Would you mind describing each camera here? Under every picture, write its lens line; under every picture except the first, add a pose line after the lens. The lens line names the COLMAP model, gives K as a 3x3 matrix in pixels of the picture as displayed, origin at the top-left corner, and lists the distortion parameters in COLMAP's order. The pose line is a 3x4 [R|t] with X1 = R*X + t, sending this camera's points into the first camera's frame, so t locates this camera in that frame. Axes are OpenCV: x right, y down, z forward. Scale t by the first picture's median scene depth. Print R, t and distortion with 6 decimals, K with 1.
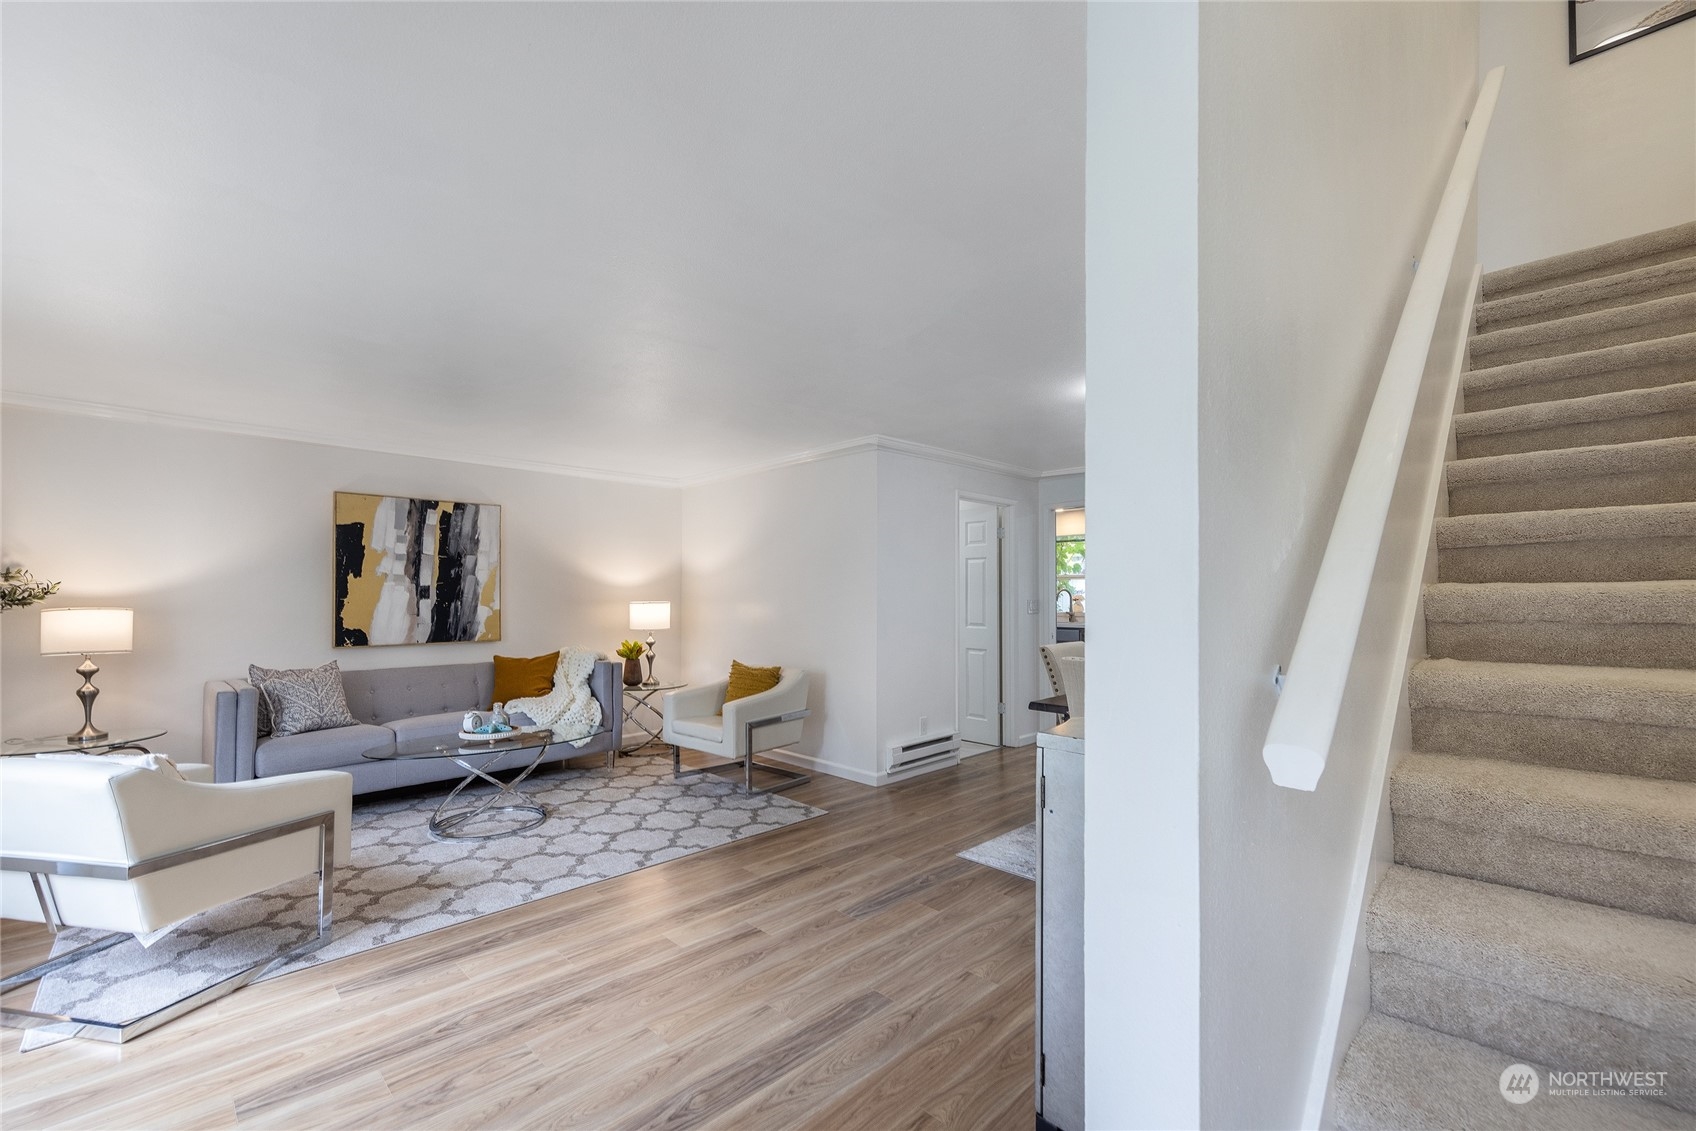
lens RADIAL K [[768.6, 0, 840.9], [0, 768.6, 582.6], [0, 0, 1]] dist [0.016725, 0.000725]
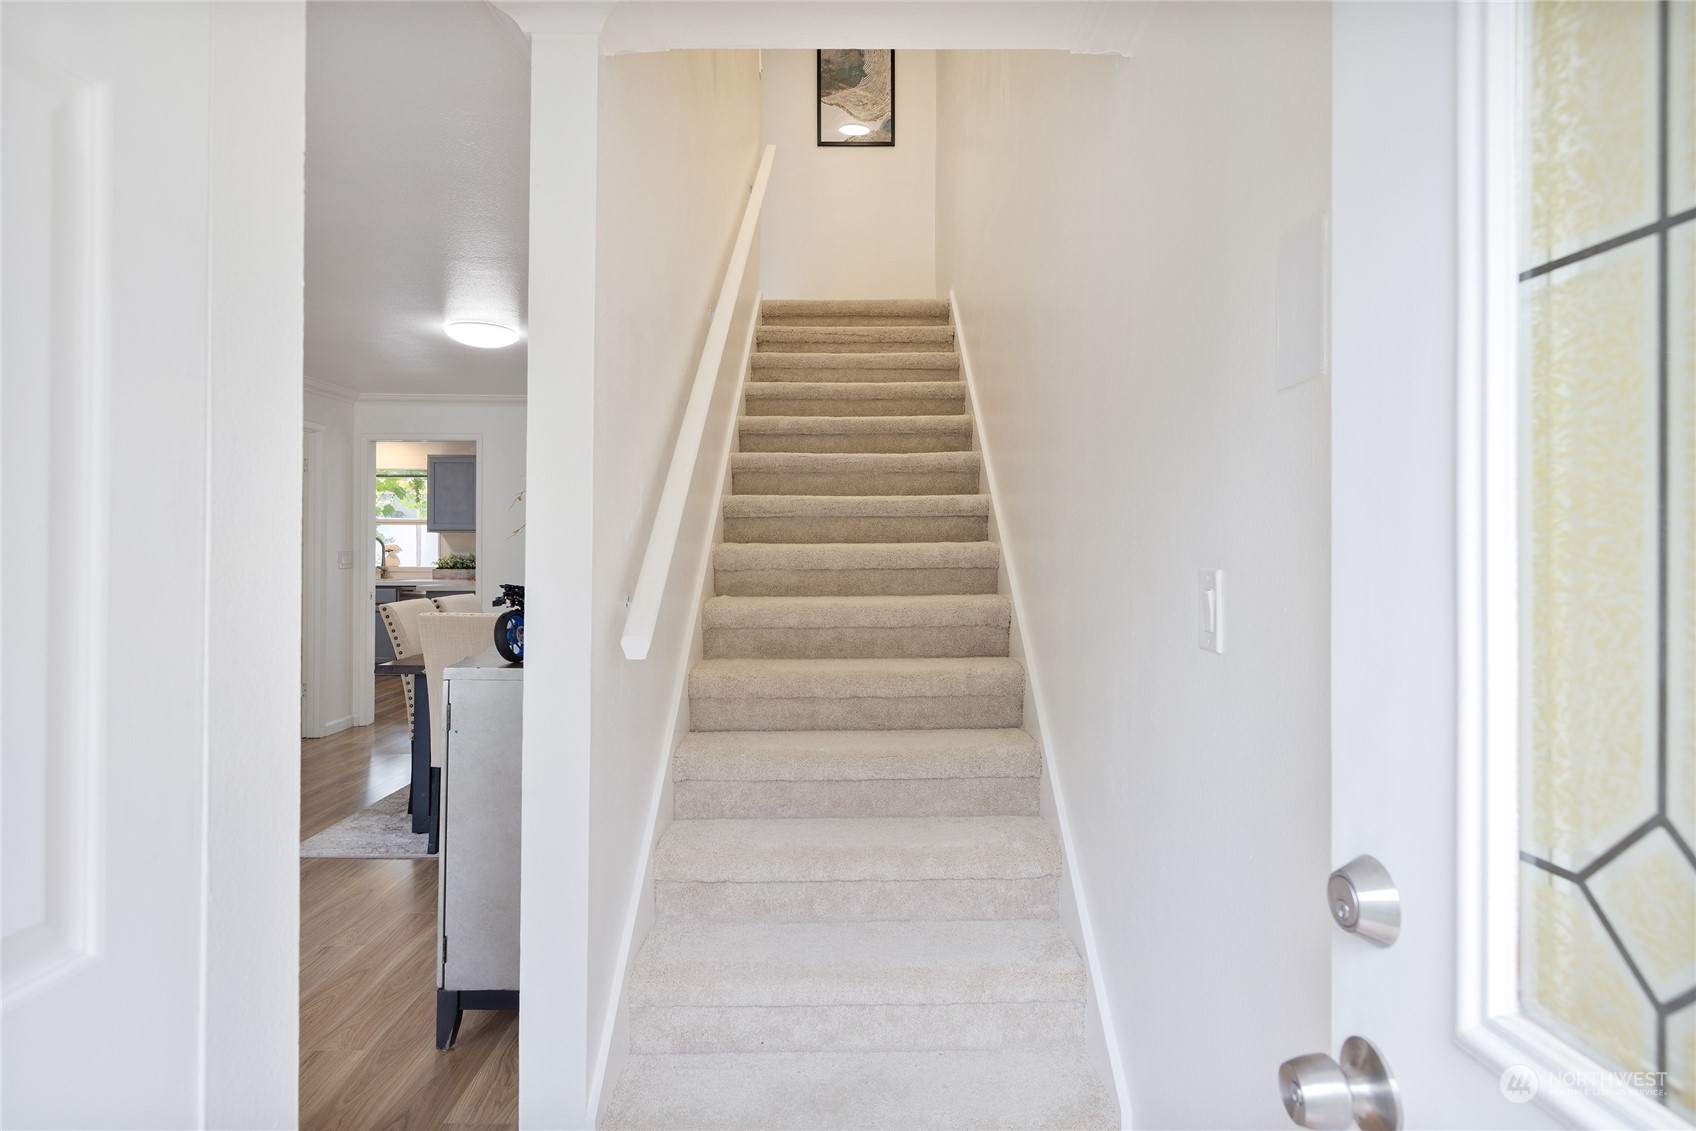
lens RADIAL K [[925.1, 0, 847.4], [0, 925.1, 558.7], [0, 0, 1]] dist [-0.024734, -0.000411]
pose [[0.723959, -0.004090, 0.689831, -0.258482], [-0.017266, 0.999562, 0.024046, -0.017576], [-0.689627, -0.029319, 0.723571, -0.426729]]
